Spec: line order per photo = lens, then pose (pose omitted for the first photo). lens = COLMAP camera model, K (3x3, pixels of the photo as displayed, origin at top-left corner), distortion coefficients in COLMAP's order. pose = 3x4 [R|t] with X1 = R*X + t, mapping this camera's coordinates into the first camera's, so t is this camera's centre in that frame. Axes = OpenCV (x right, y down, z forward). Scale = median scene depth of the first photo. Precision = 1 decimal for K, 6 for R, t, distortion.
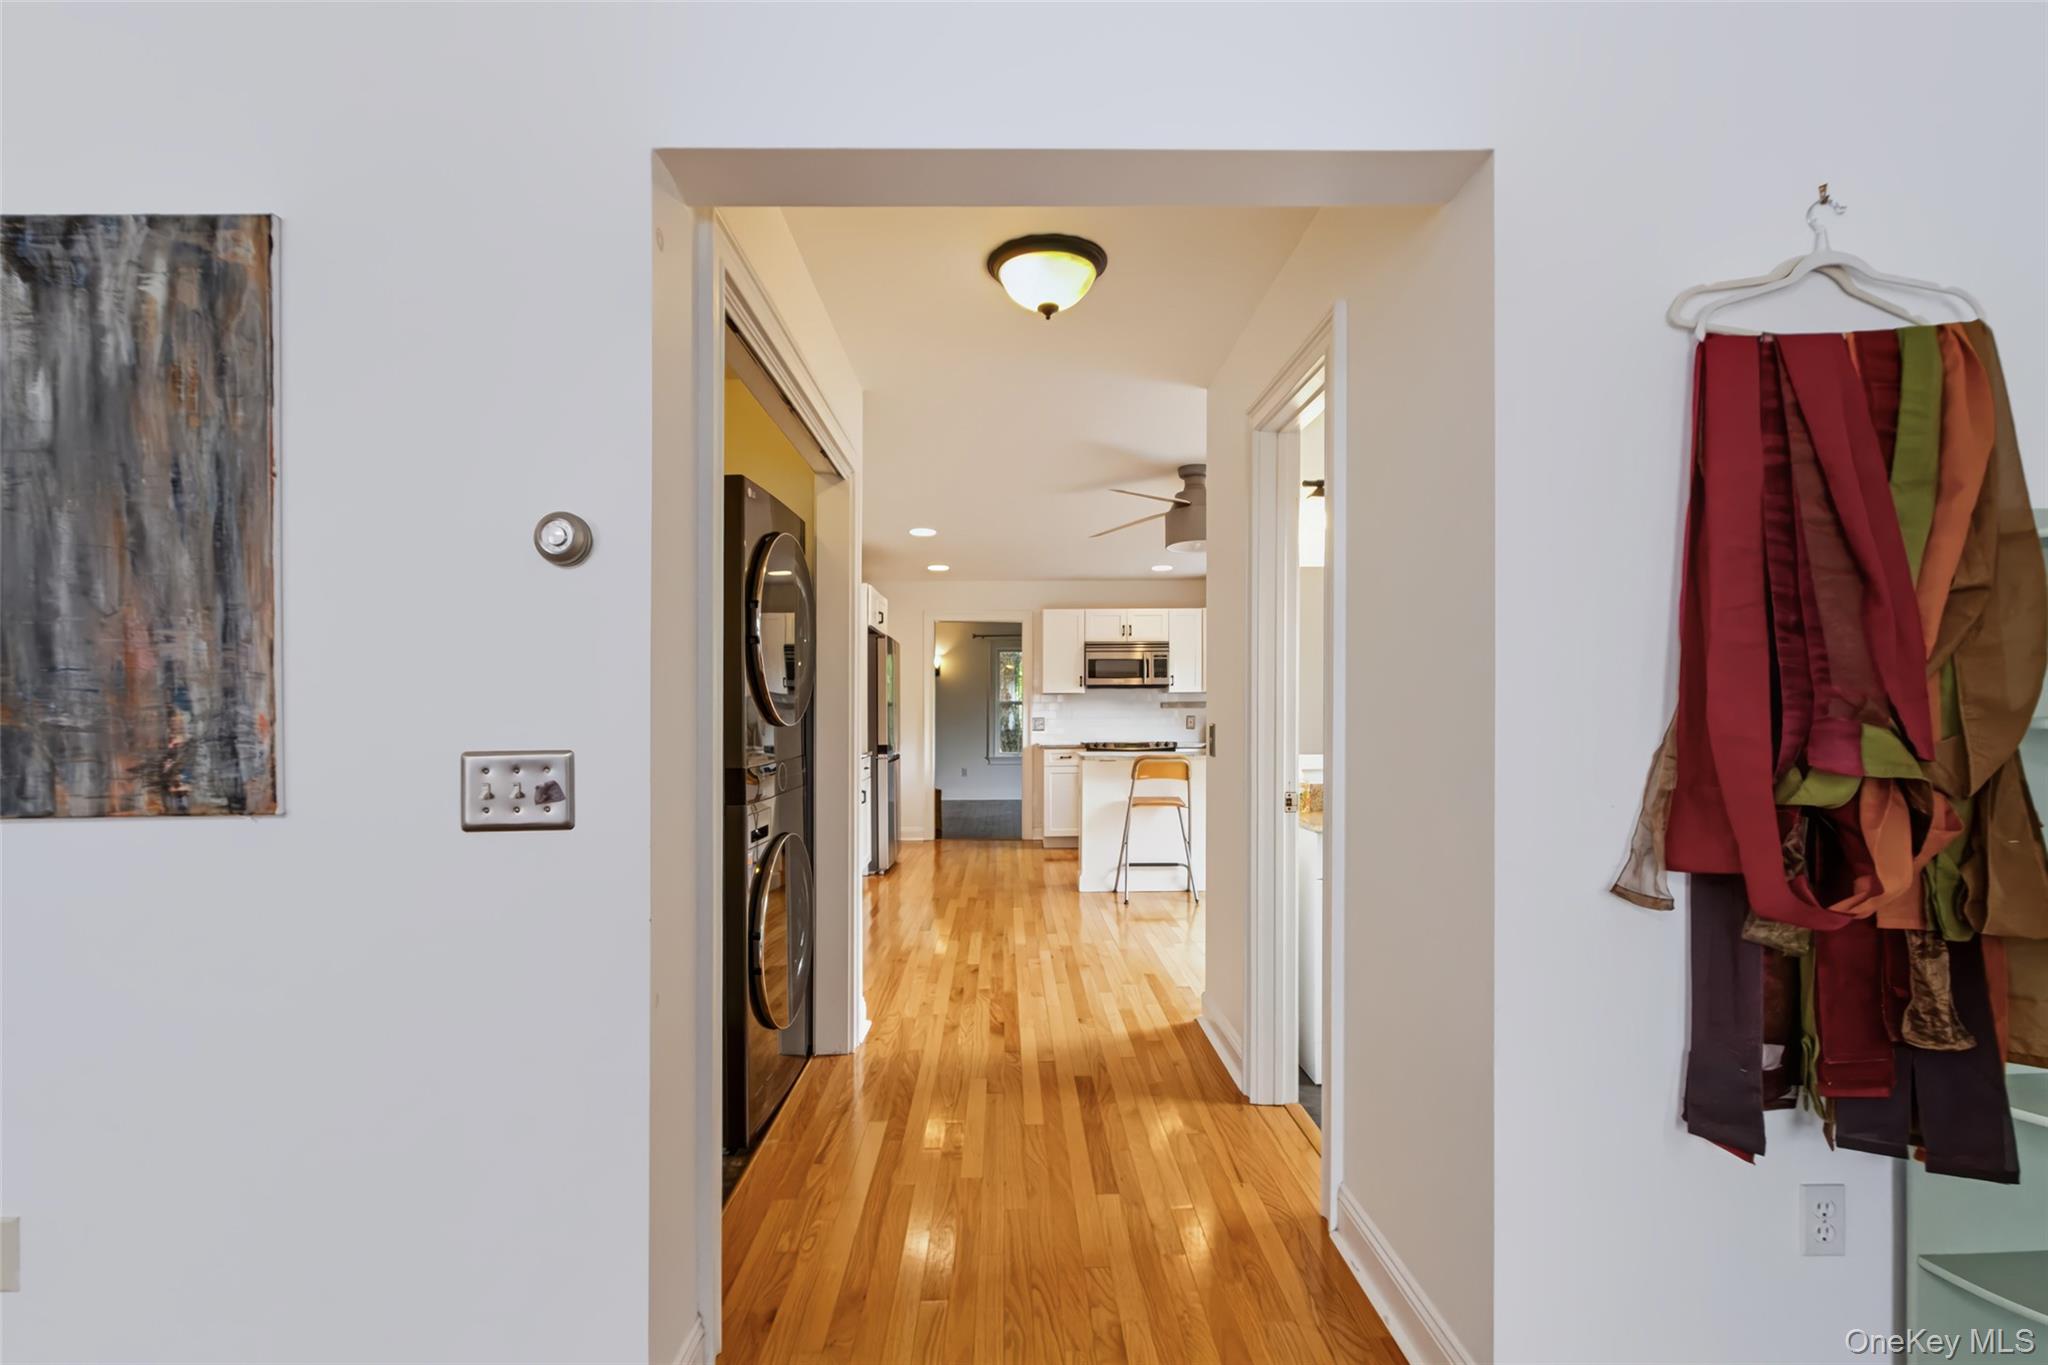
lens RADIAL K [[939.9, 0, 1033.4], [0, 939.9, 702.8], [0, 0, 1]] dist [0.002679, 0.001348]
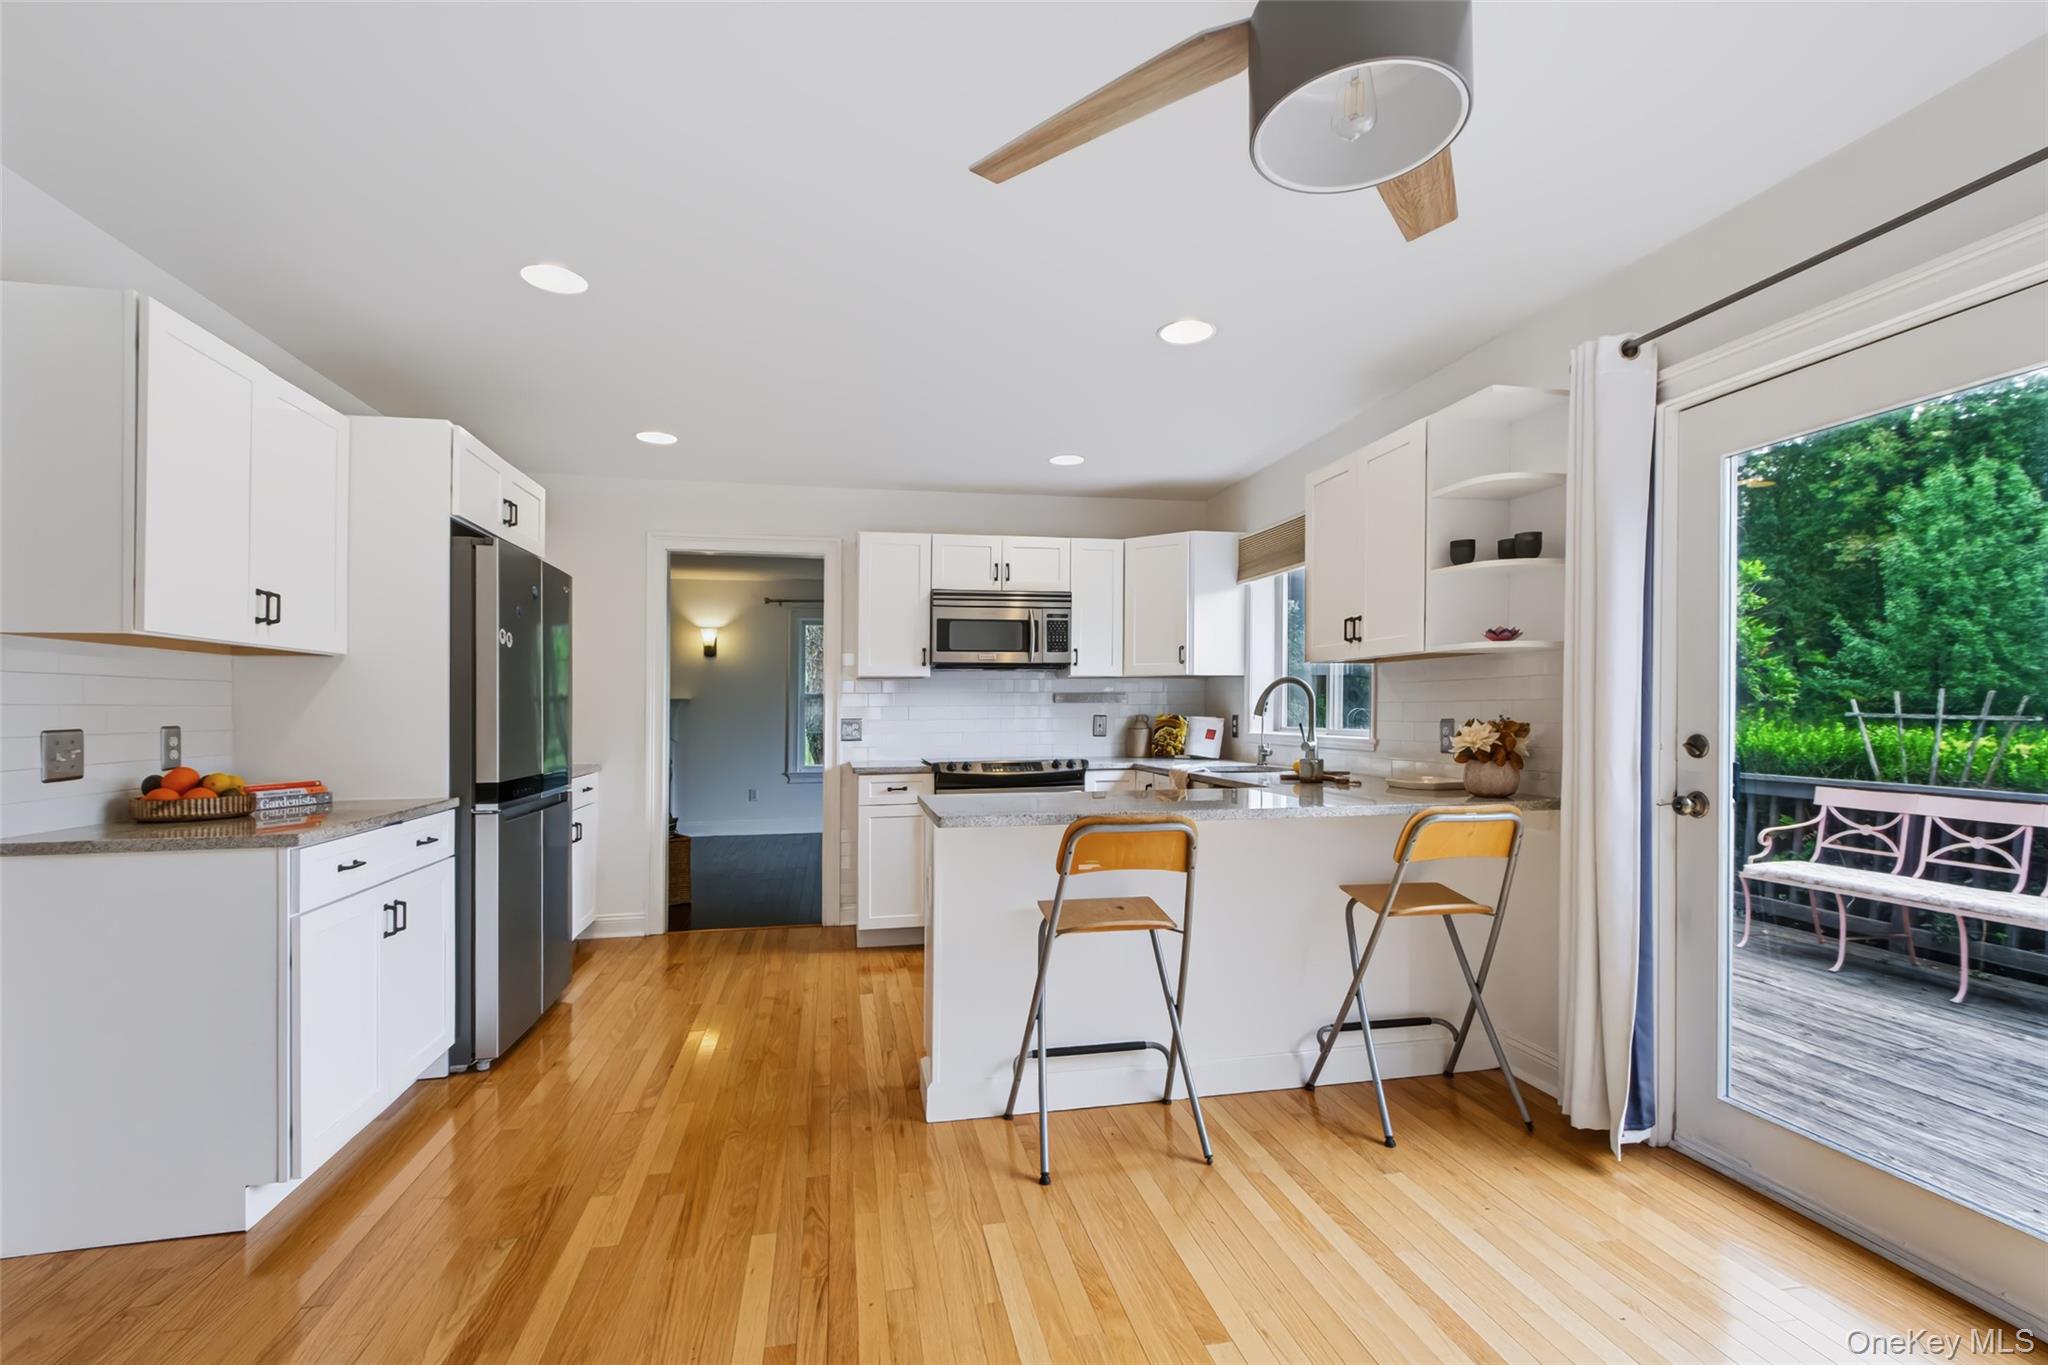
lens RADIAL K [[939.9, 0, 1033.4], [0, 939.9, 702.8], [0, 0, 1]] dist [0.002679, 0.001348]
pose [[0.984600, 0.000740, 0.174821, 0.021952], [-0.001374, 0.999993, 0.003504, 0.005475], [-0.174818, -0.003690, 0.984594, 0.587104]]
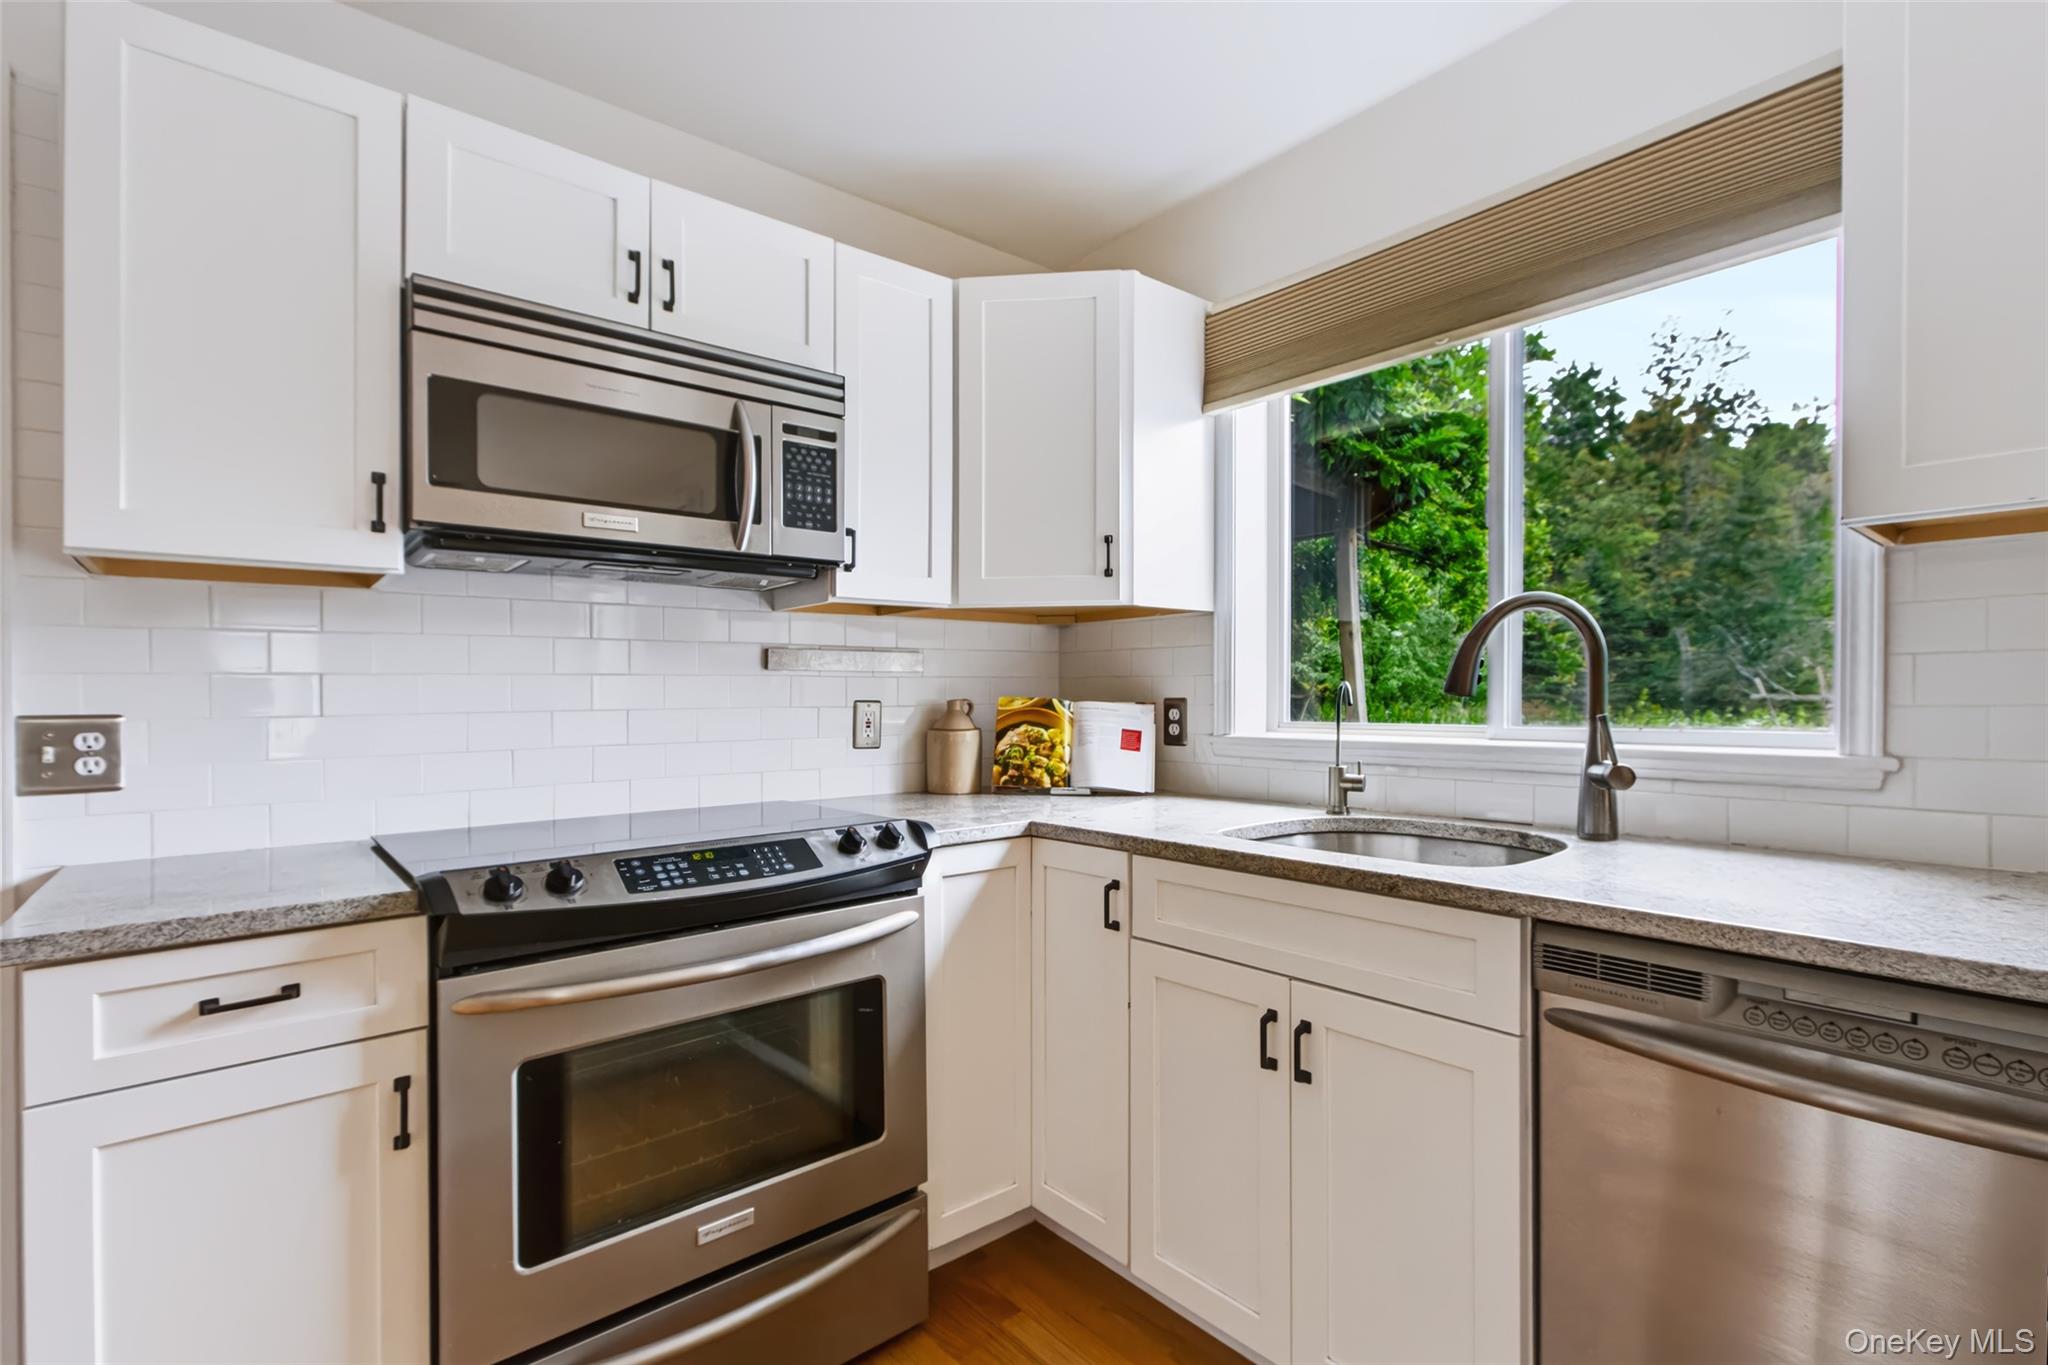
lens RADIAL K [[939.9, 0, 1033.4], [0, 939.9, 702.8], [0, 0, 1]] dist [0.002679, 0.001348]
pose [[0.782613, -0.005380, 0.622485, 0.053187], [-0.001704, 0.999940, 0.010784, 0.017323], [-0.622506, -0.009500, 0.782557, 1.126716]]
